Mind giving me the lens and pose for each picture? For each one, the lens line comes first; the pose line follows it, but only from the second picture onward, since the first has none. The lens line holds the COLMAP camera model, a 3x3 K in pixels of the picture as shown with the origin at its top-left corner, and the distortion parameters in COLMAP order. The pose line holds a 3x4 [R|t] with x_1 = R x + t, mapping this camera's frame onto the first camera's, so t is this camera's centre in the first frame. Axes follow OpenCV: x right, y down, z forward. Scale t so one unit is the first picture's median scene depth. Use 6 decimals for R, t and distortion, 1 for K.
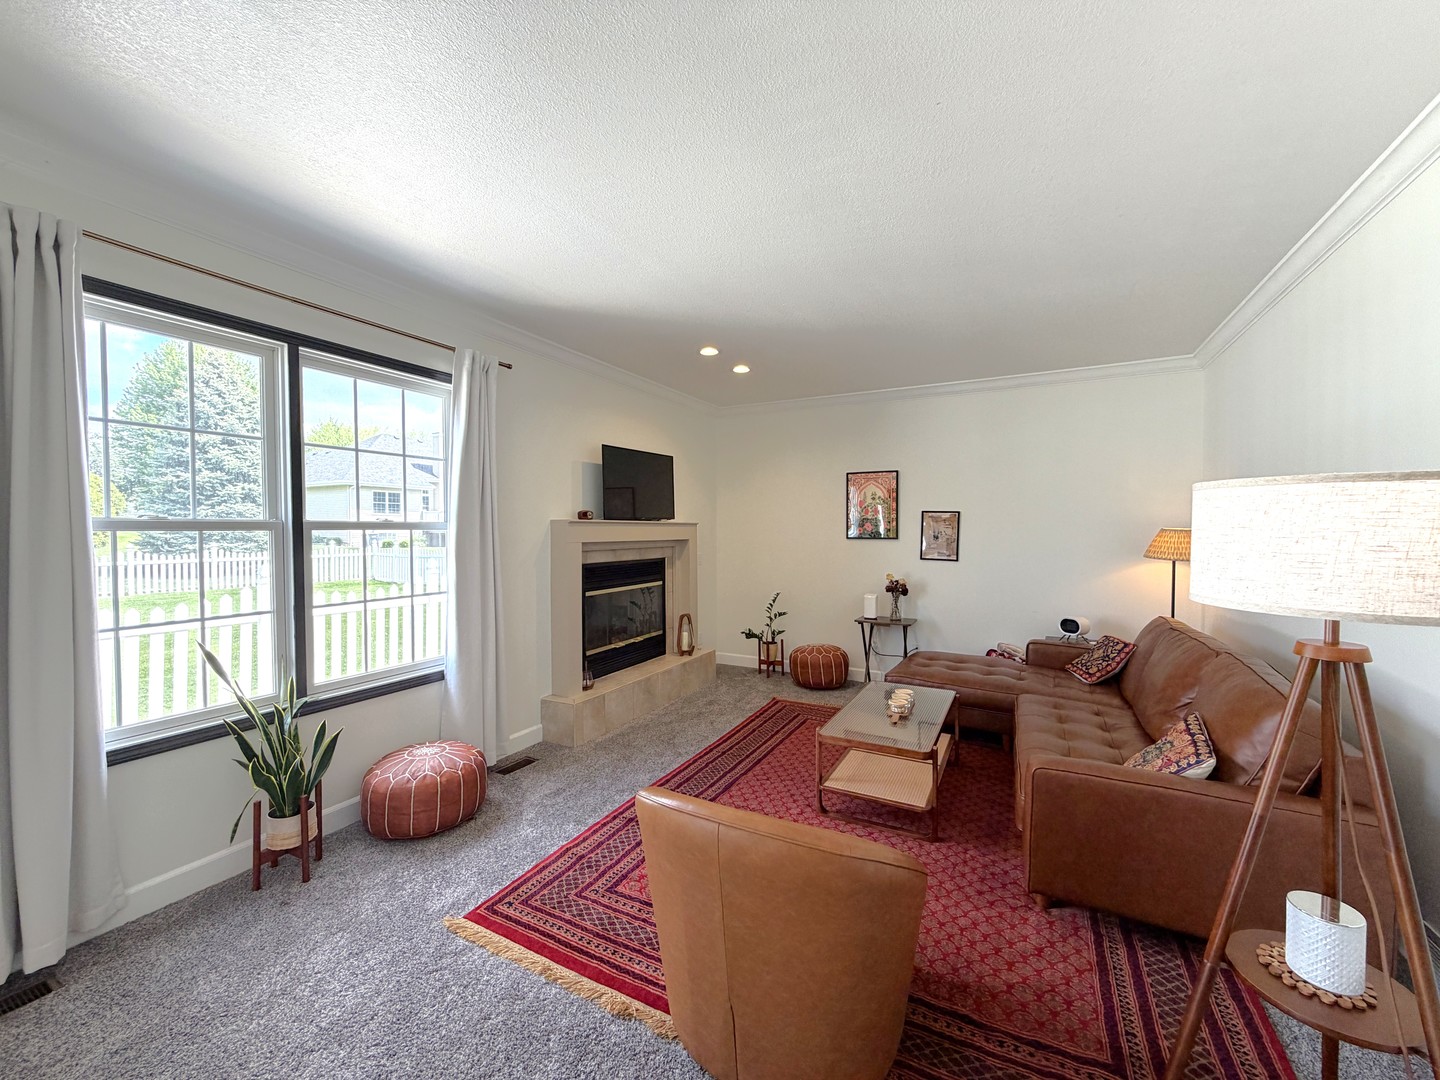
lens RADIAL K [[573.6, 0, 715.9], [0, 573.6, 540.3], [0, 0, 1]] dist [0.000853, -0.000107]
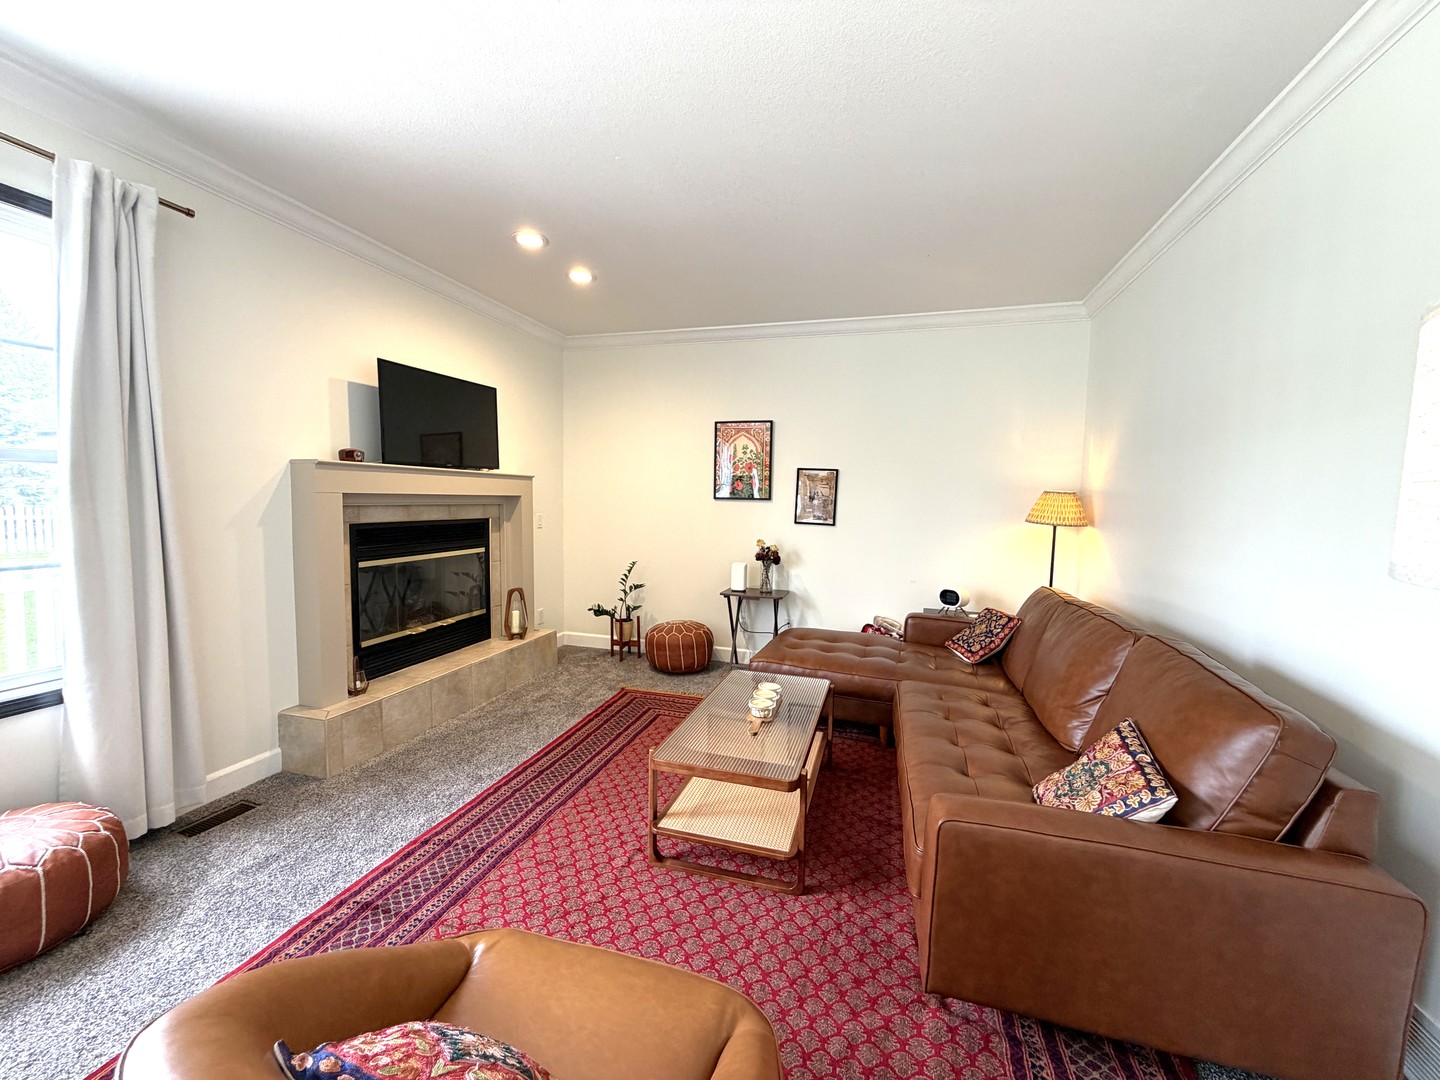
lens RADIAL K [[573.6, 0, 715.9], [0, 573.6, 540.3], [0, 0, 1]] dist [0.000853, -0.000107]
pose [[0.979767, 0.004036, 0.200100, 0.083182], [-0.015391, 0.998355, 0.055222, 0.016856], [-0.199548, -0.057184, 0.978218, 0.216501]]
